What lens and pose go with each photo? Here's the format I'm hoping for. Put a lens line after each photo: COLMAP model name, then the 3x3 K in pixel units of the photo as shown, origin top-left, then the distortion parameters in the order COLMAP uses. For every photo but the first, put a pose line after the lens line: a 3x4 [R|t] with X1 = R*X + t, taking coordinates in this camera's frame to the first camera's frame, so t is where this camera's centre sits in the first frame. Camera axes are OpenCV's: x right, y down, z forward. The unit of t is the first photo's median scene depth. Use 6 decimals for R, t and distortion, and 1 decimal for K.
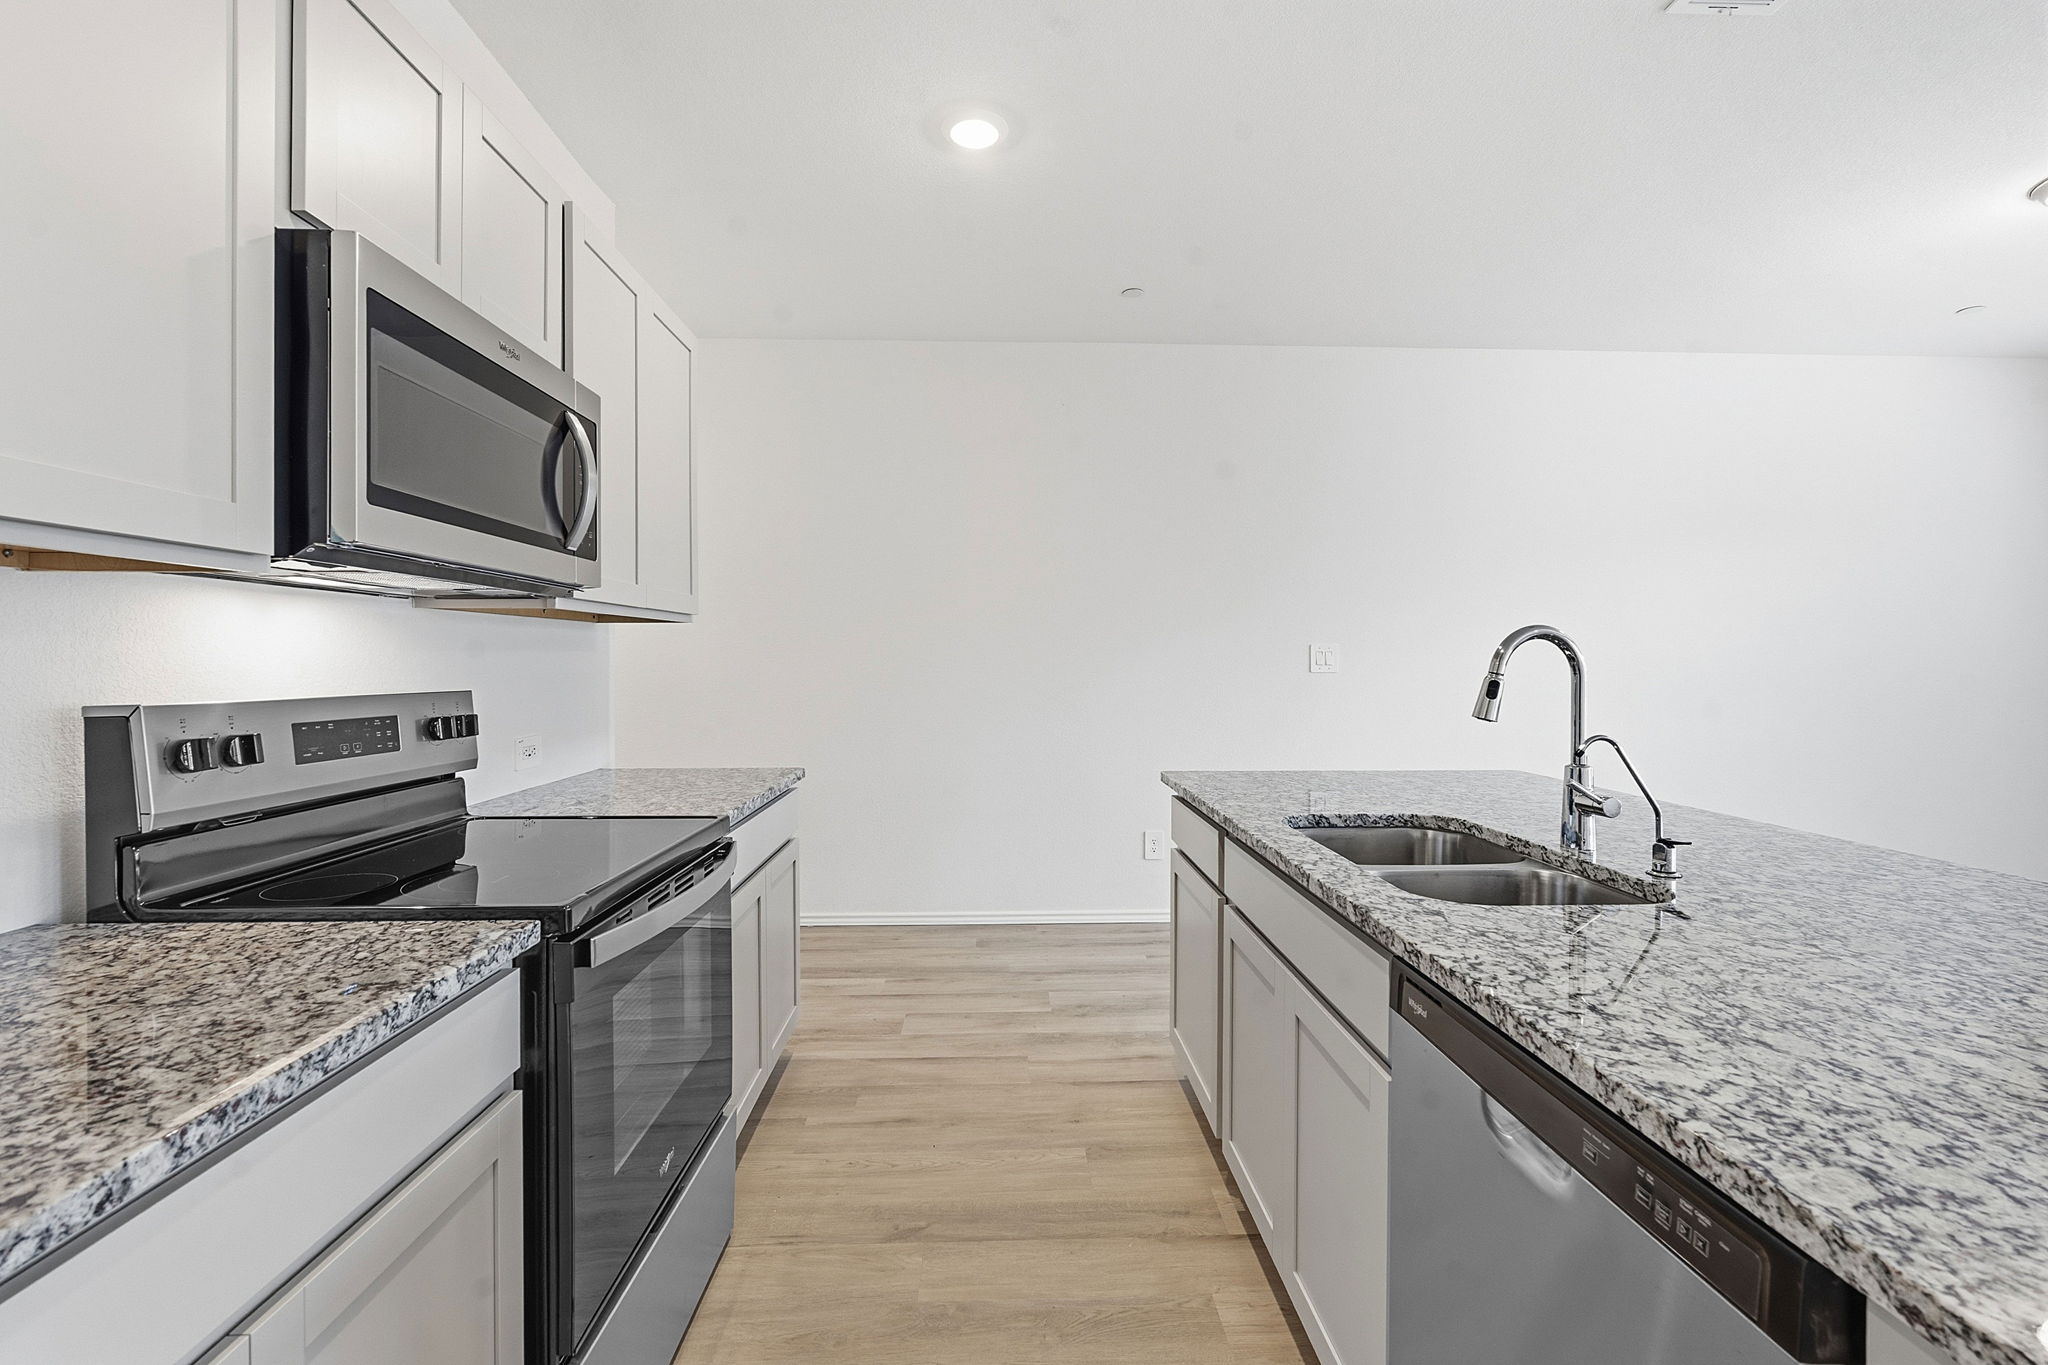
lens RADIAL K [[909.1, 0, 1026.2], [0, 909.1, 664.6], [0, 0, 1]] dist [-0.004063, 0.000074]
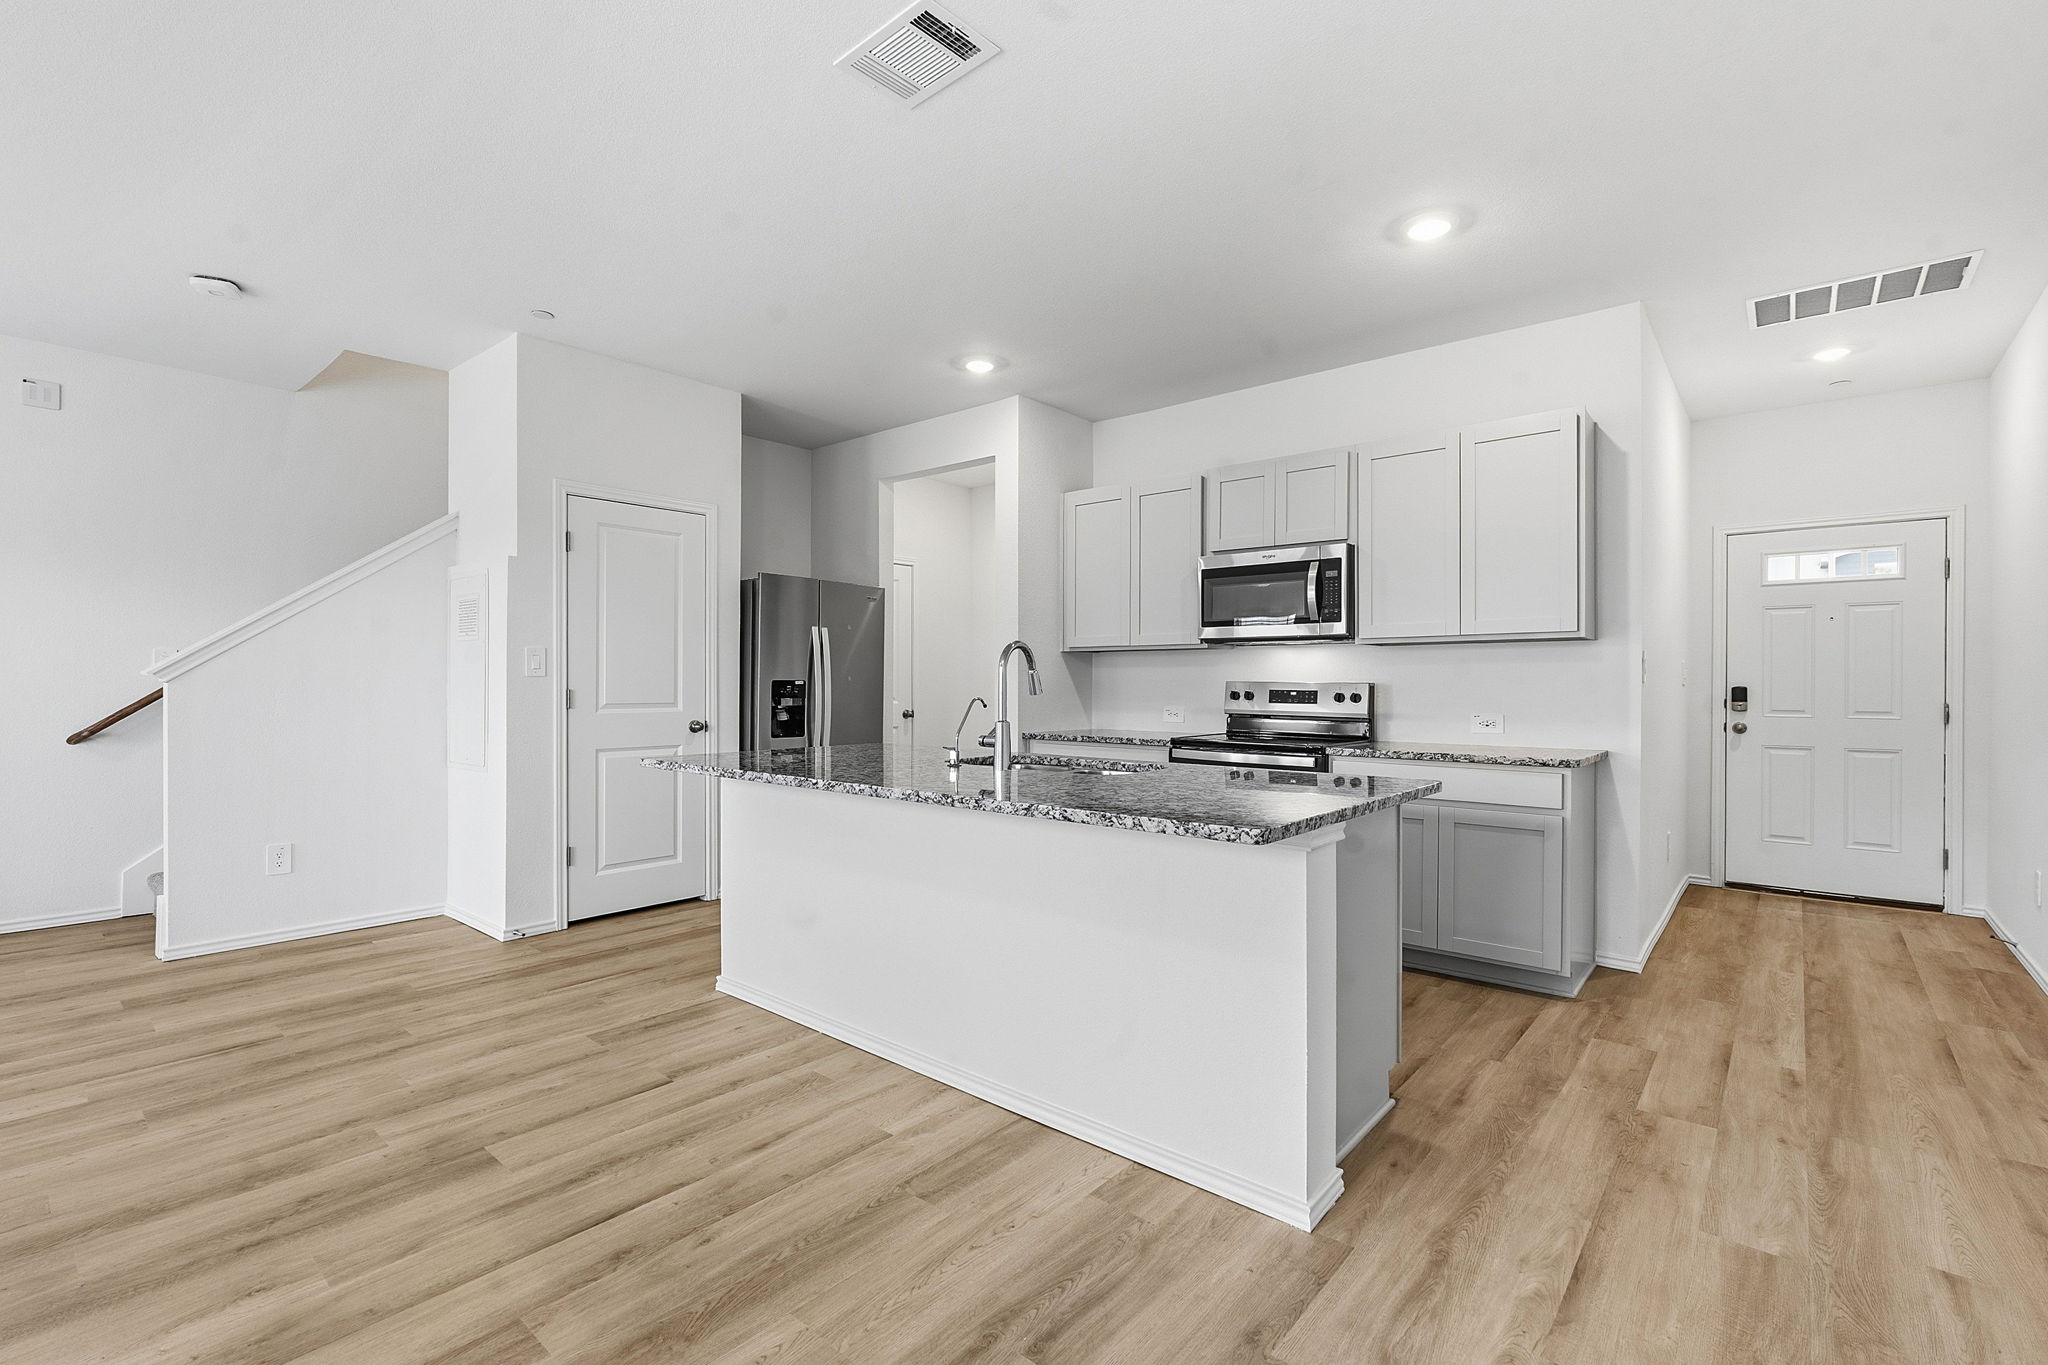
lens RADIAL K [[909.1, 0, 1014.9], [0, 909.1, 686.1], [0, 0, 1]] dist [-0.004063, 0.000074]
pose [[-0.680775, -0.000595, -0.732492, 1.827012], [-0.007961, 0.999947, 0.006586, 0.033636], [0.732449, 0.010315, -0.680744, 2.158746]]
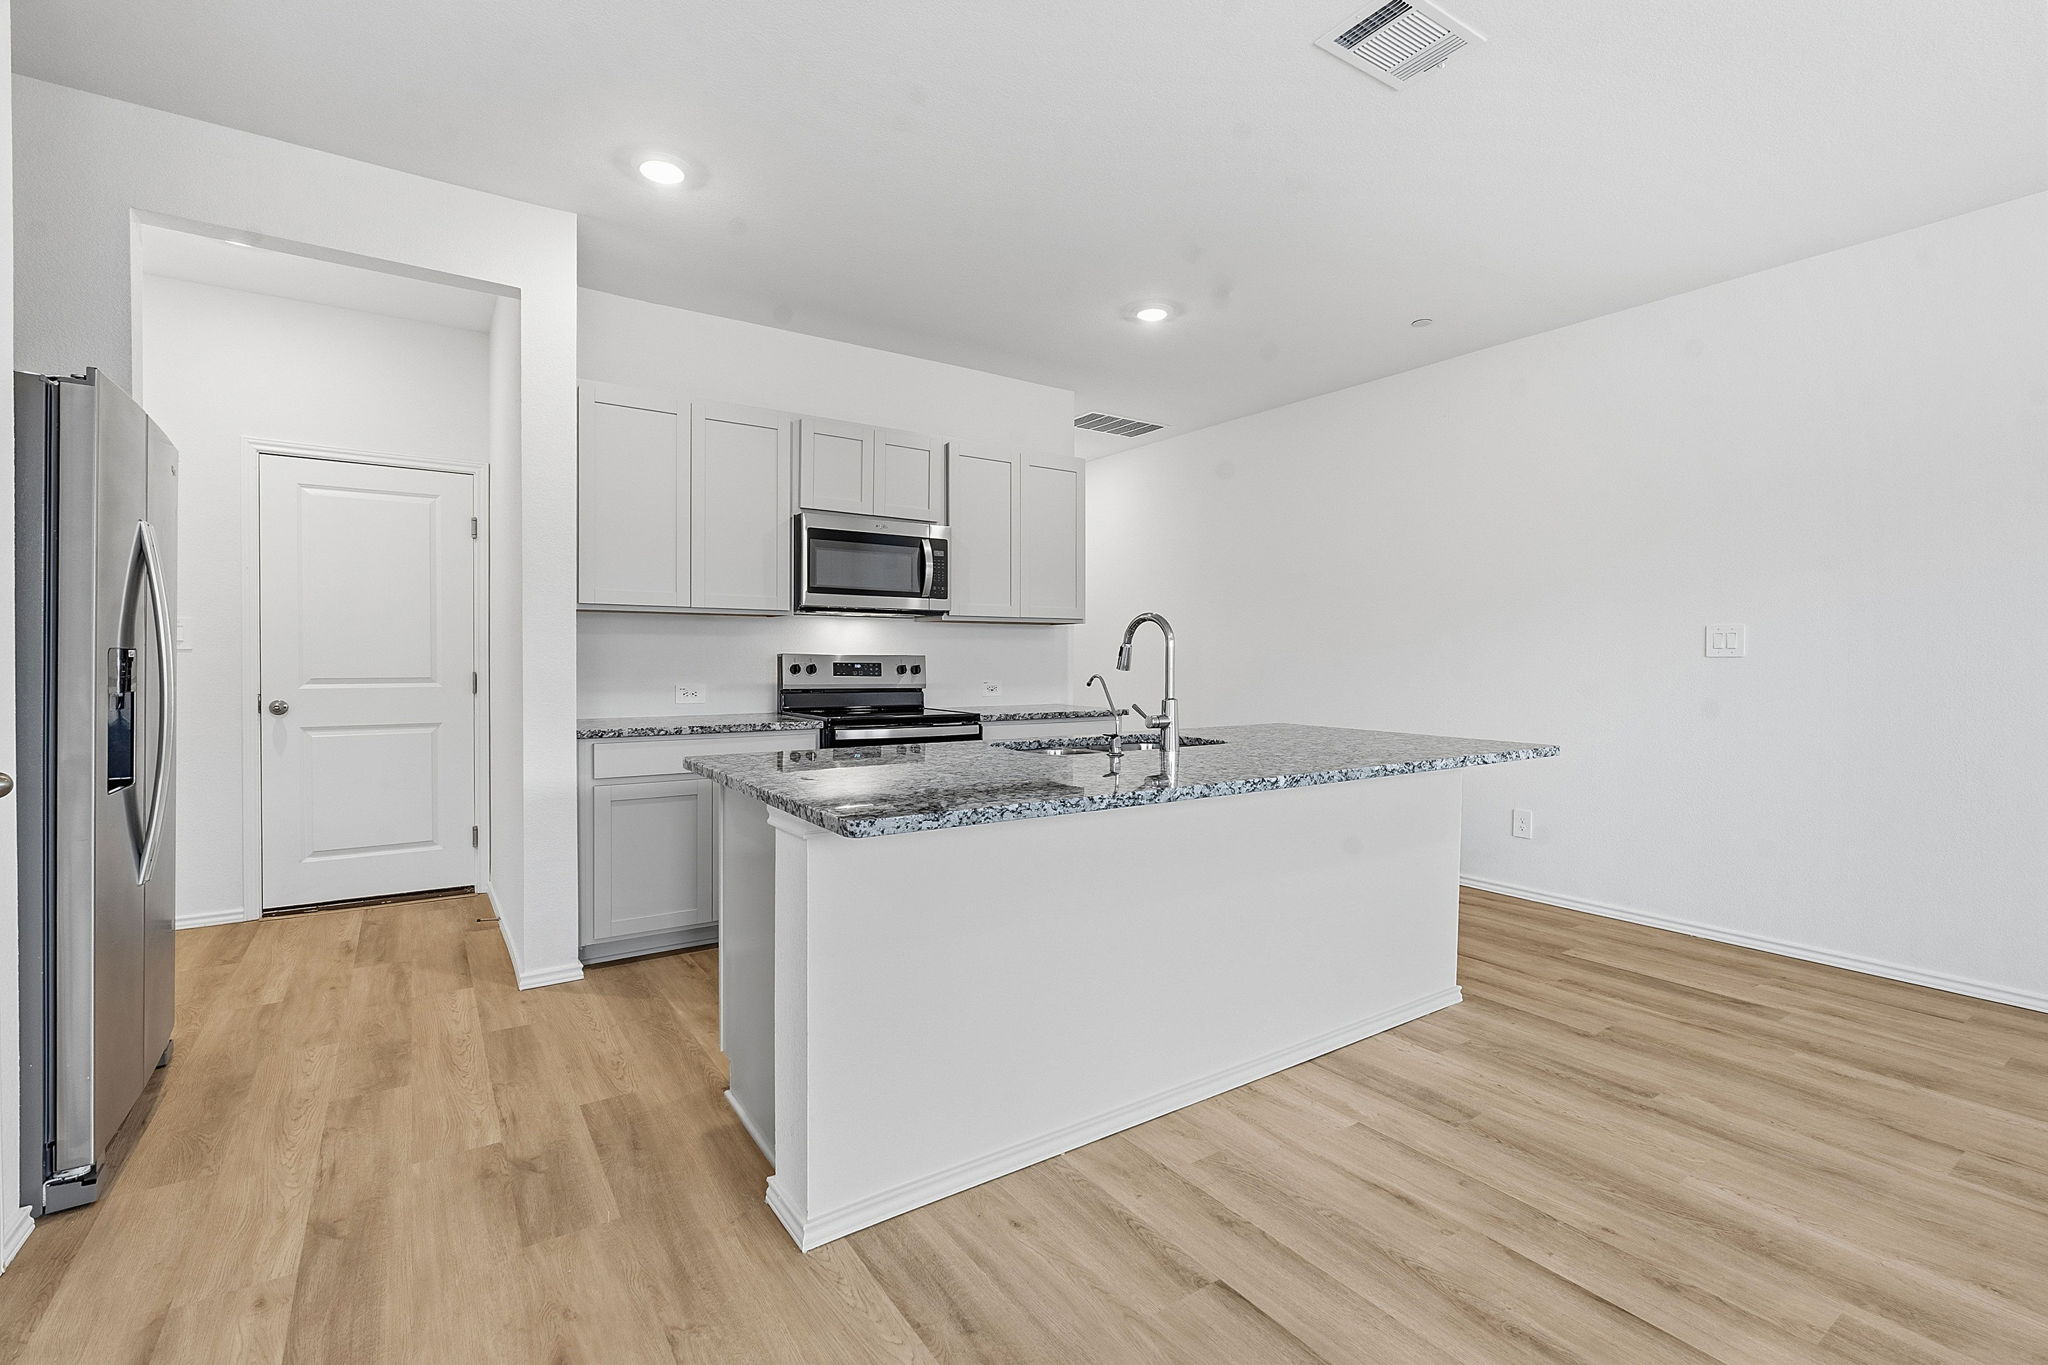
lens RADIAL K [[909.1, 0, 1026.5], [0, 909.1, 668.2], [0, 0, 1]] dist [-0.004063, 0.000074]
pose [[0.536855, 0.011902, -0.843591, 1.806316], [-0.008788, 0.999925, 0.008515, 0.045454], [0.843629, 0.002842, 0.536919, -0.079599]]
